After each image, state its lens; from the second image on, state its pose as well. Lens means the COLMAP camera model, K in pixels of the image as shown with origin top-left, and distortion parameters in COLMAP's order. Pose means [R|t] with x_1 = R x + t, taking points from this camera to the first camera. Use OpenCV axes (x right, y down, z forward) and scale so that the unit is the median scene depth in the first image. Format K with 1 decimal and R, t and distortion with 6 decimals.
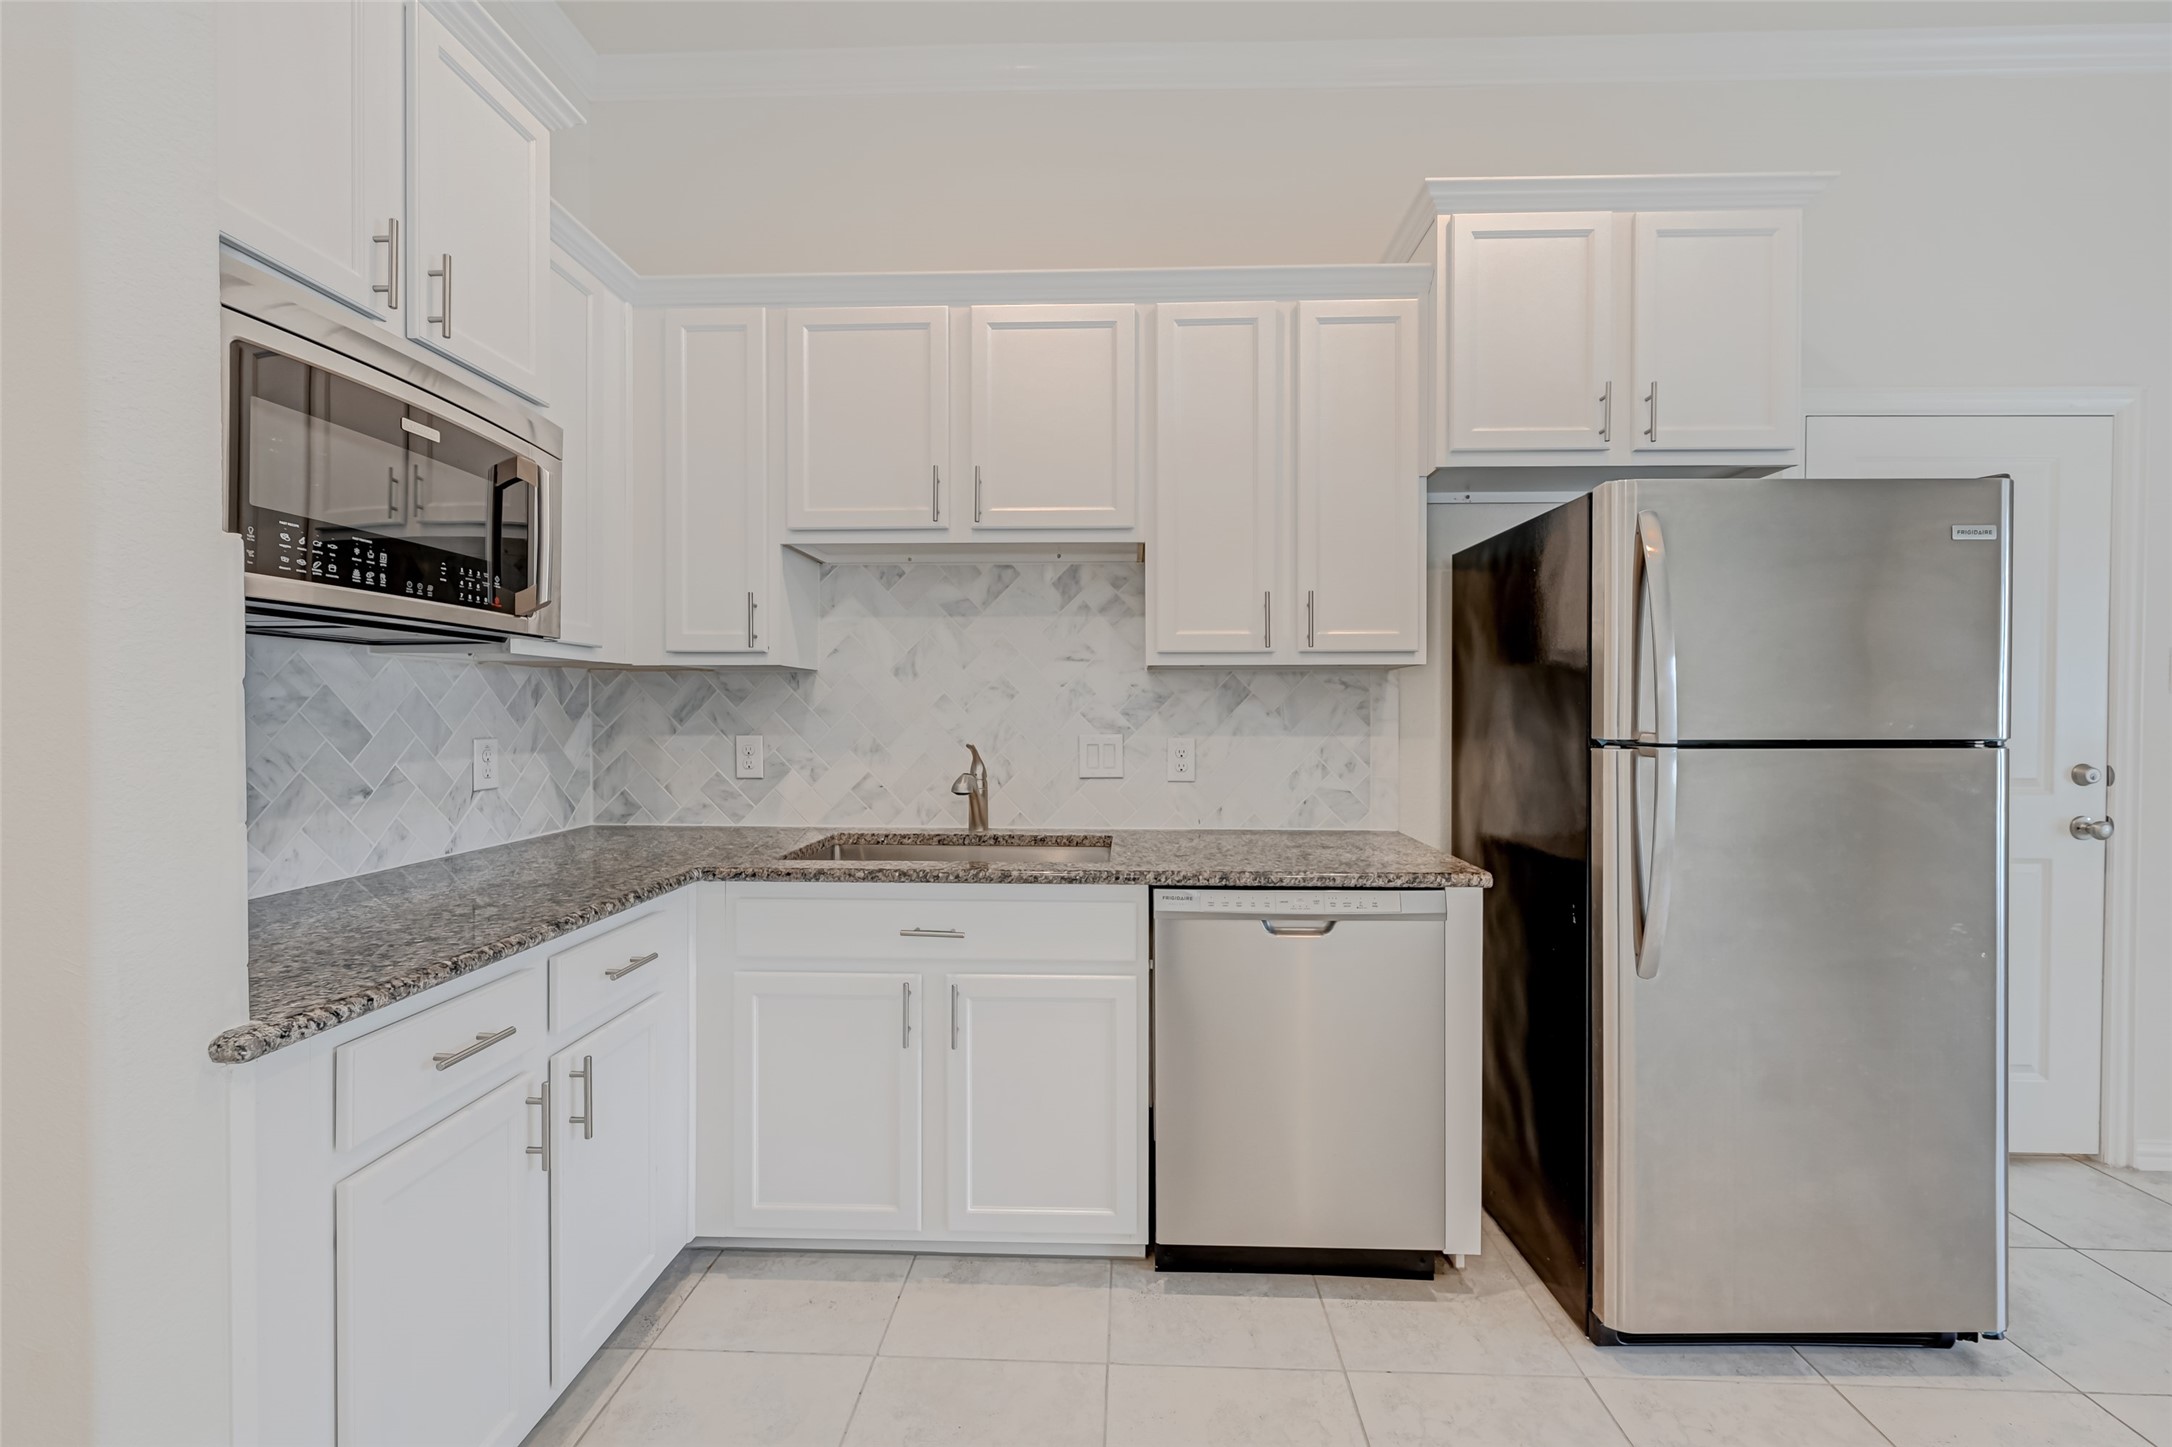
lens RADIAL K [[871.0, 0, 1117.6], [0, 871.0, 732.7], [0, 0, 1]] dist [-0.002512, -0.000769]
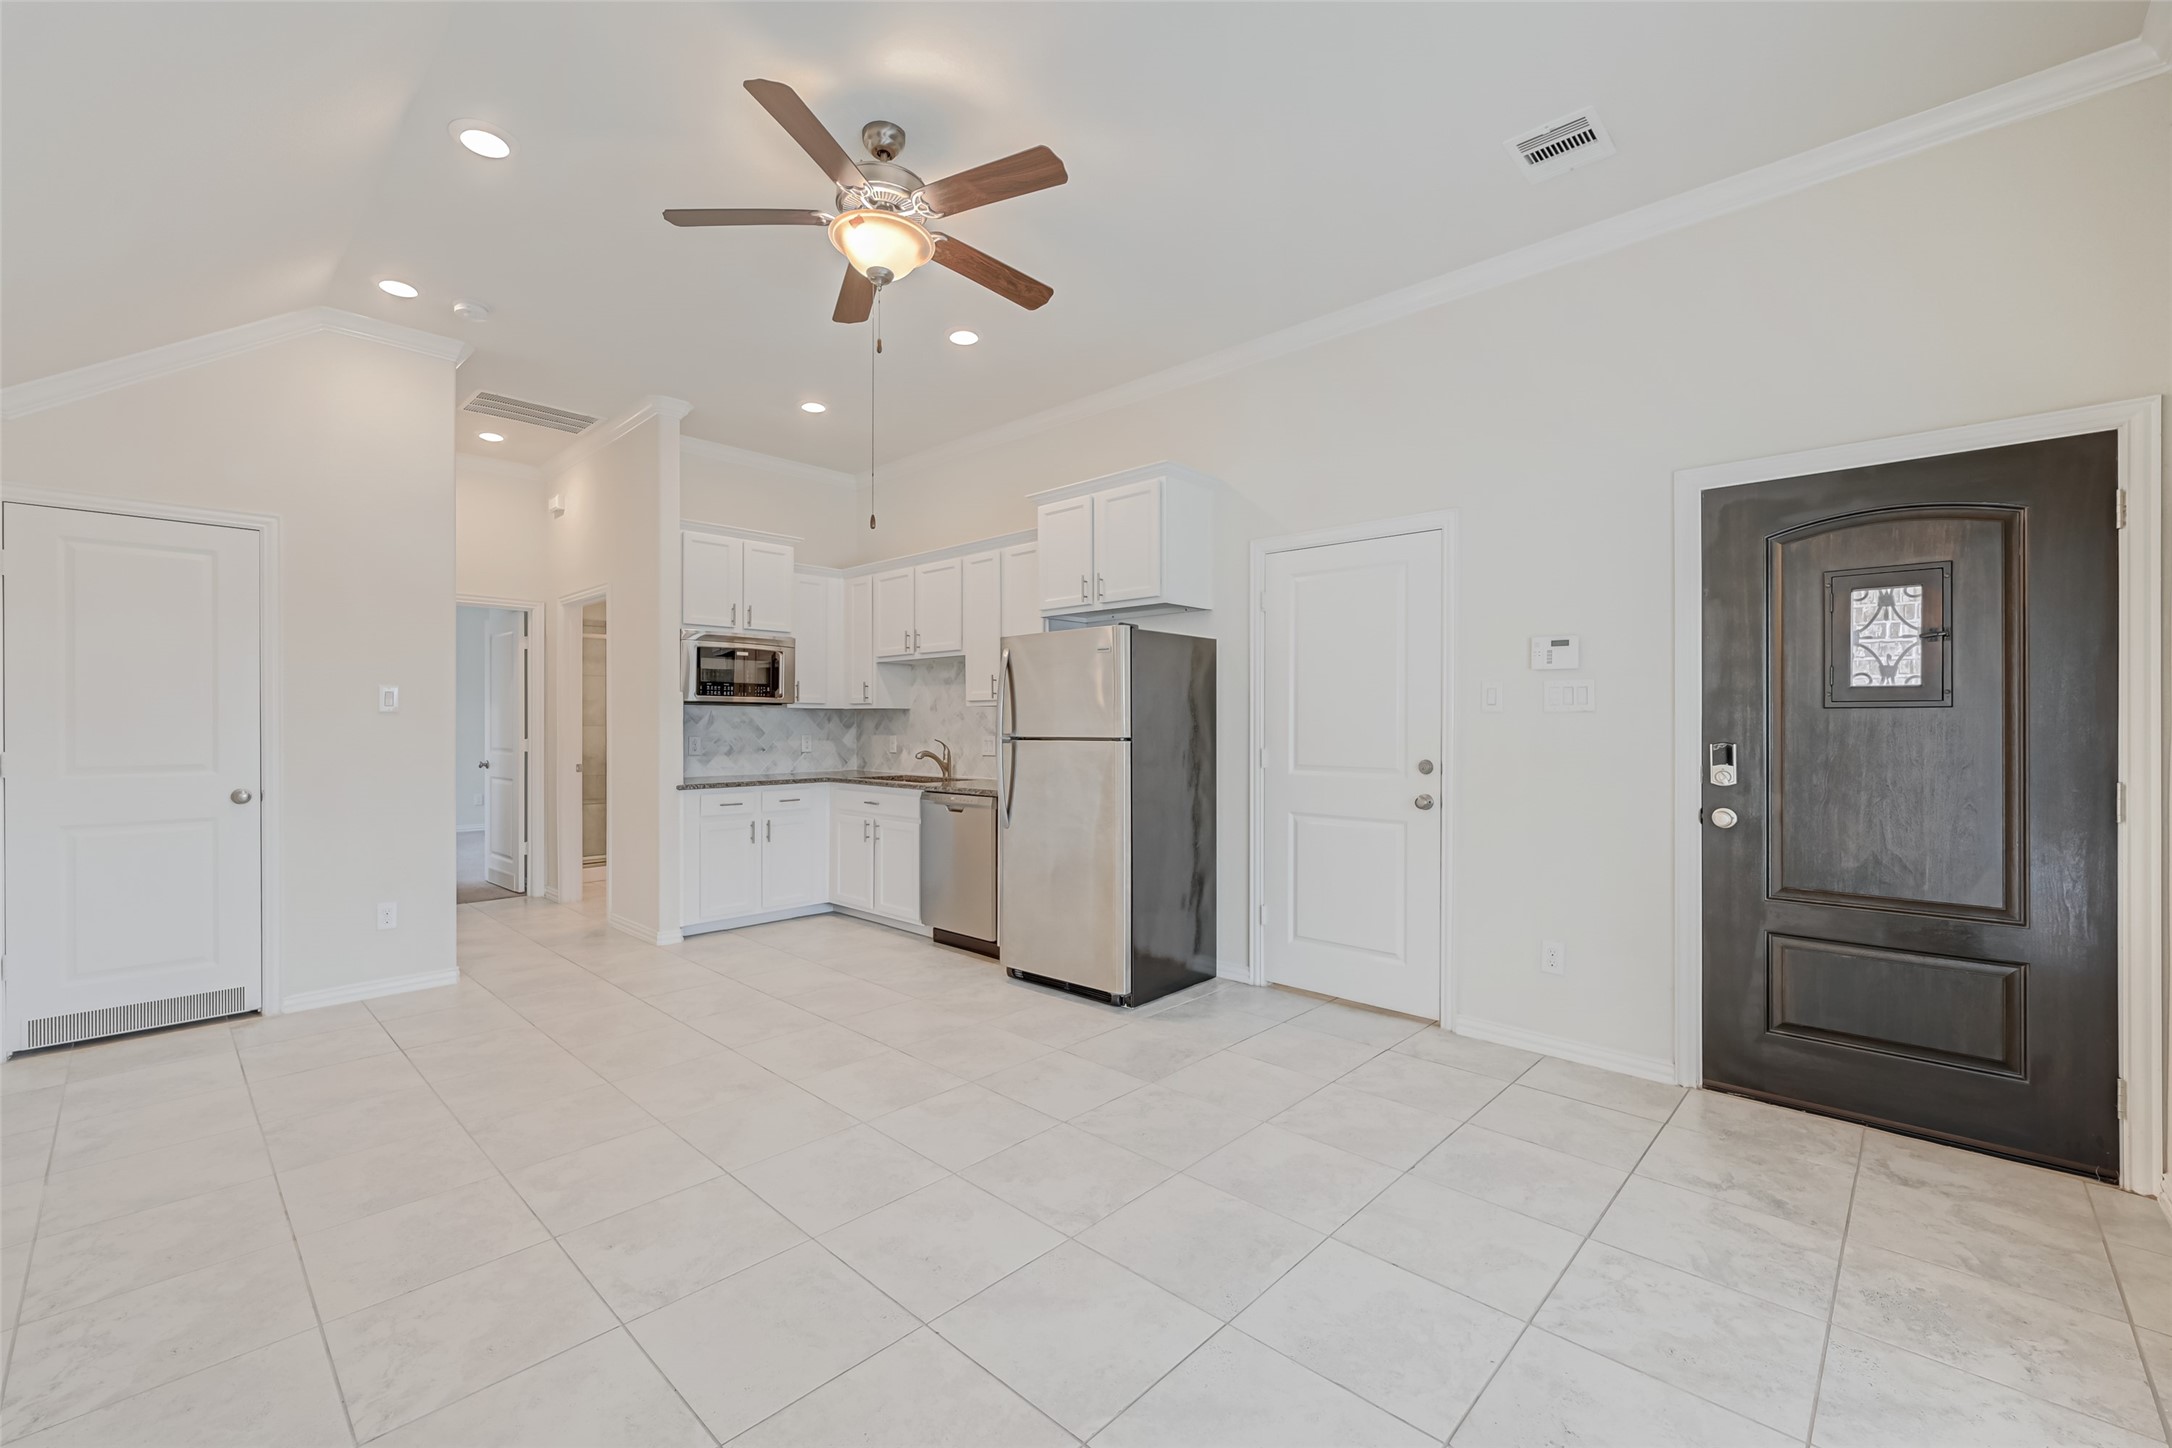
lens RADIAL K [[947.1, 0, 1093.6], [0, 947.1, 769.0], [0, 0, 1]] dist [-0.000671, 0.001443]
pose [[0.746640, 0.031109, -0.664501, 2.033649], [-0.015686, 0.999452, 0.029164, 0.012982], [0.665044, -0.011351, 0.746718, -0.714553]]
